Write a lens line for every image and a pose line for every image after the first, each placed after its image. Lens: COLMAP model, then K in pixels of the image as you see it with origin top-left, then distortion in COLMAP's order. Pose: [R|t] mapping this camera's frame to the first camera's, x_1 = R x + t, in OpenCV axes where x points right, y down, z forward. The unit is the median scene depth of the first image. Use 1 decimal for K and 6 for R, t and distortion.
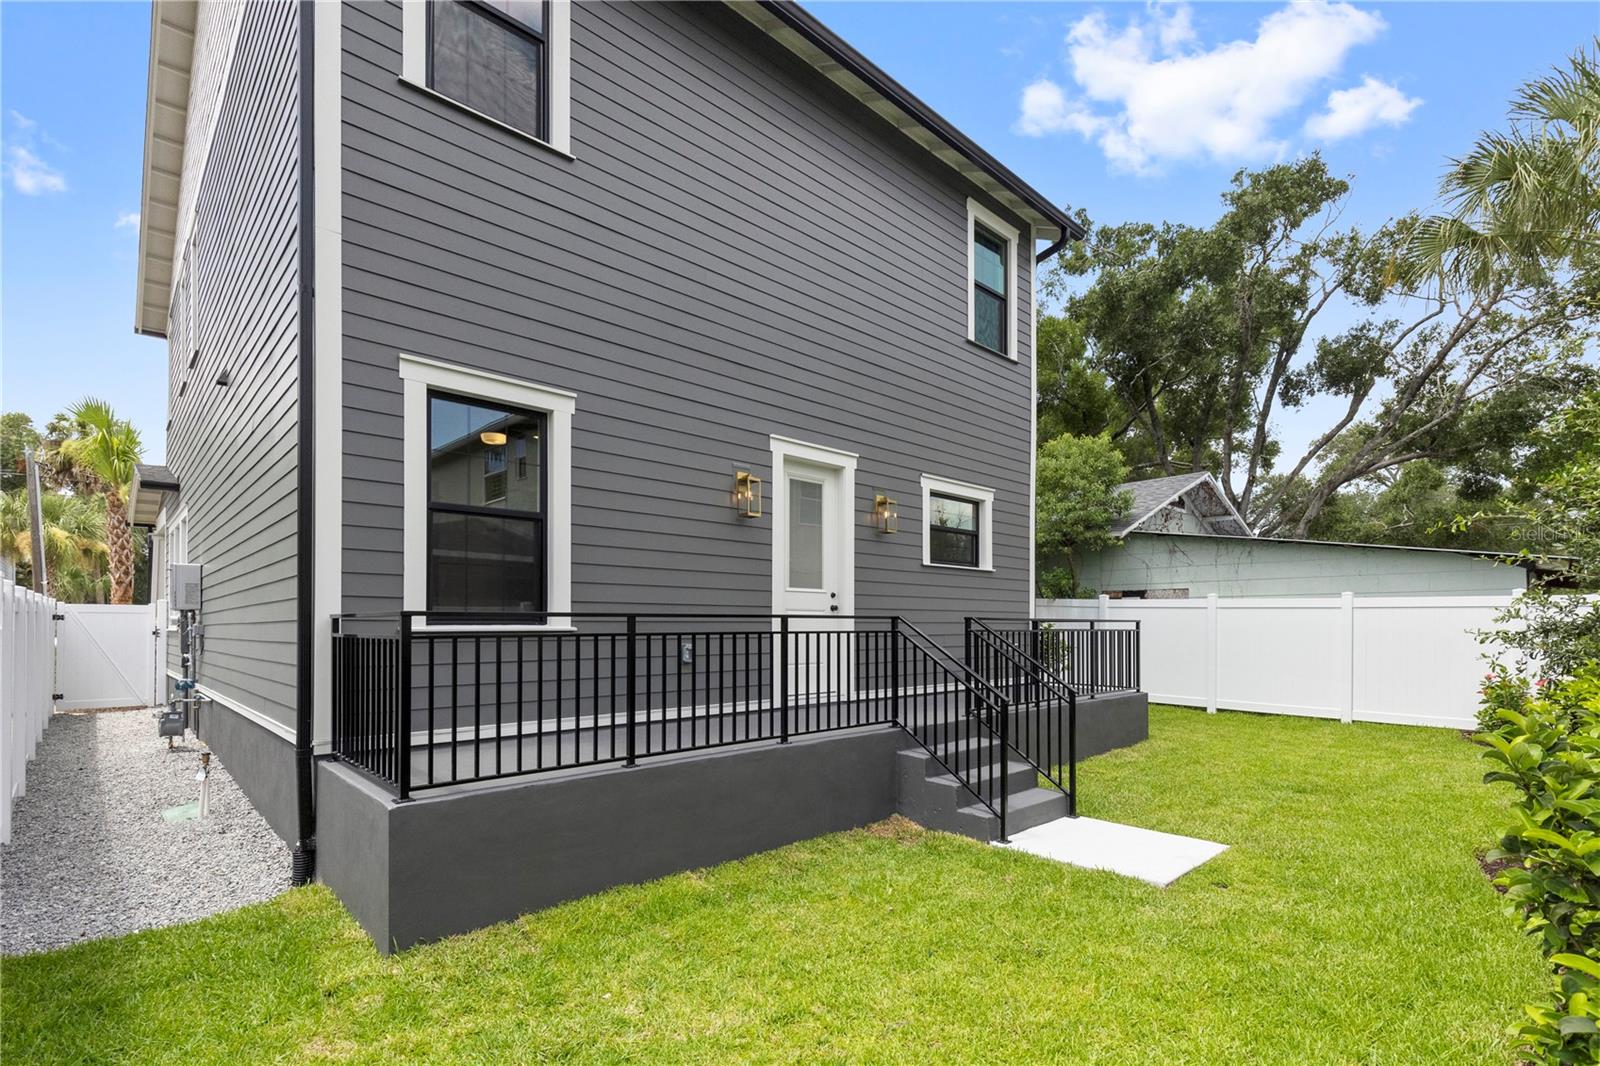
lens RADIAL K [[746.2, 0, 804.9], [0, 746.2, 618.9], [0, 0, 1]] dist [-0.004034, -0.000124]
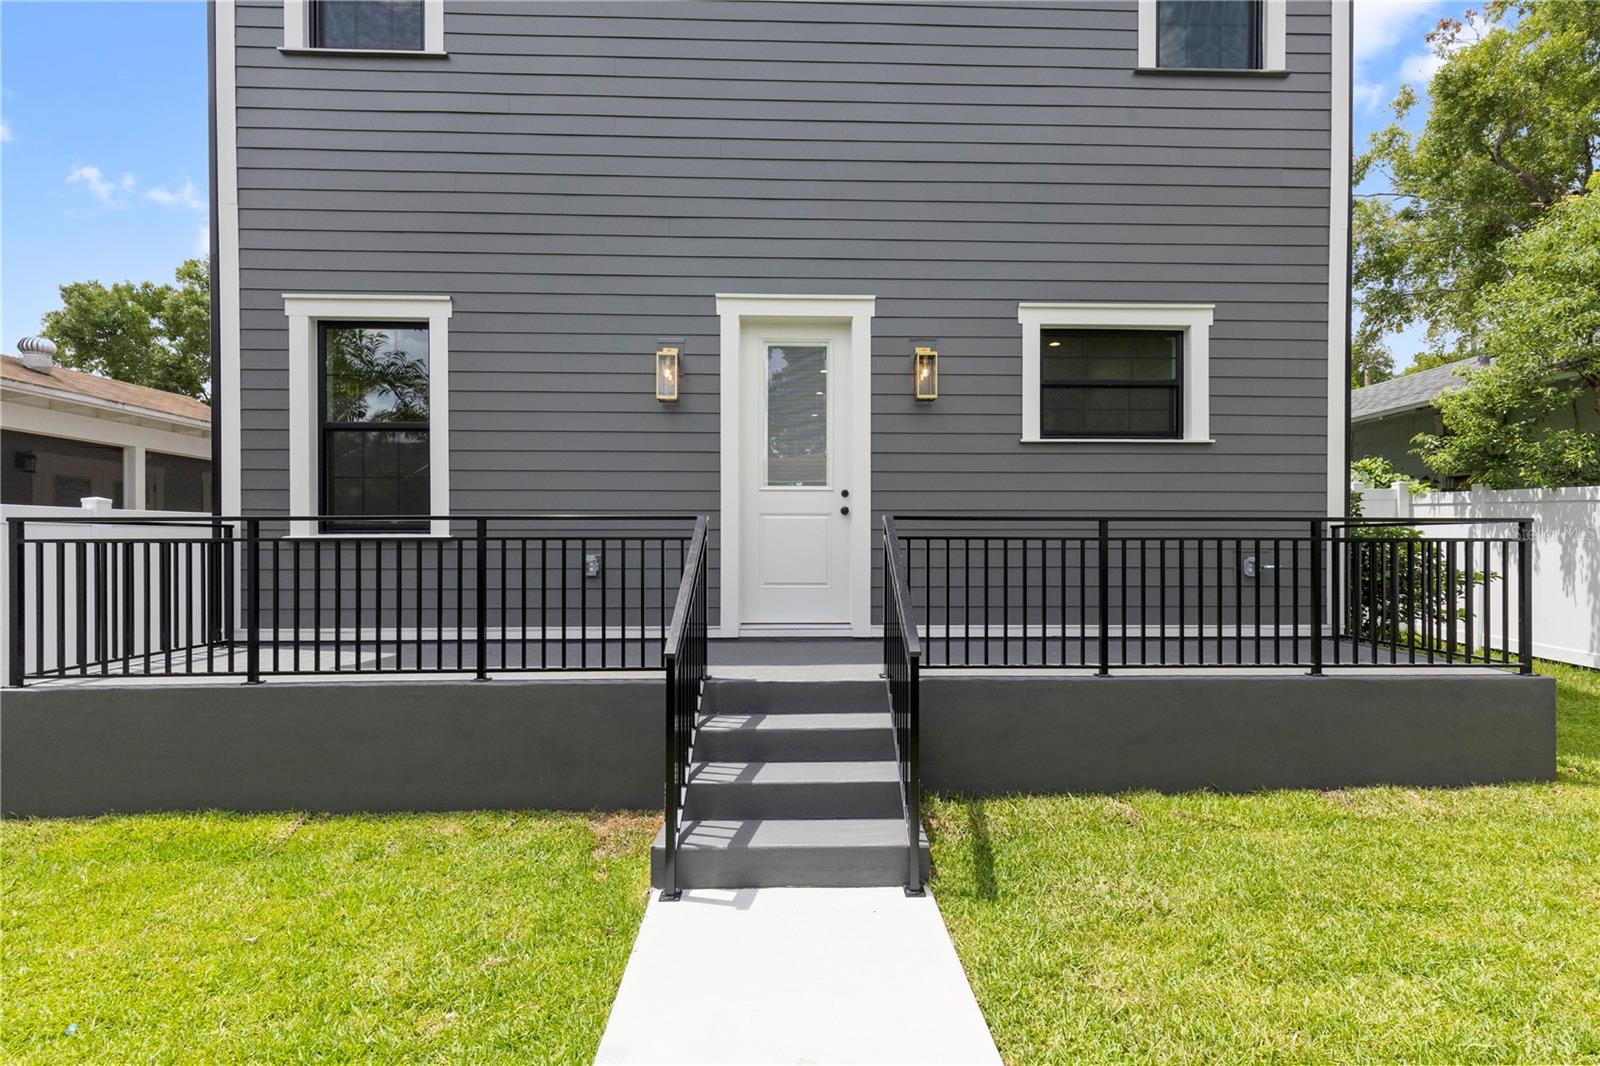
lens RADIAL K [[719.0, 0, 811.5], [0, 719.0, 543.7], [0, 0, 1]] dist [-0.003775, -0.000464]
pose [[0.748826, 0.009556, -0.662698, 0.554822], [0.006098, 0.999754, 0.021306, 0.004605], [0.662738, -0.019996, 0.748584, 0.494760]]
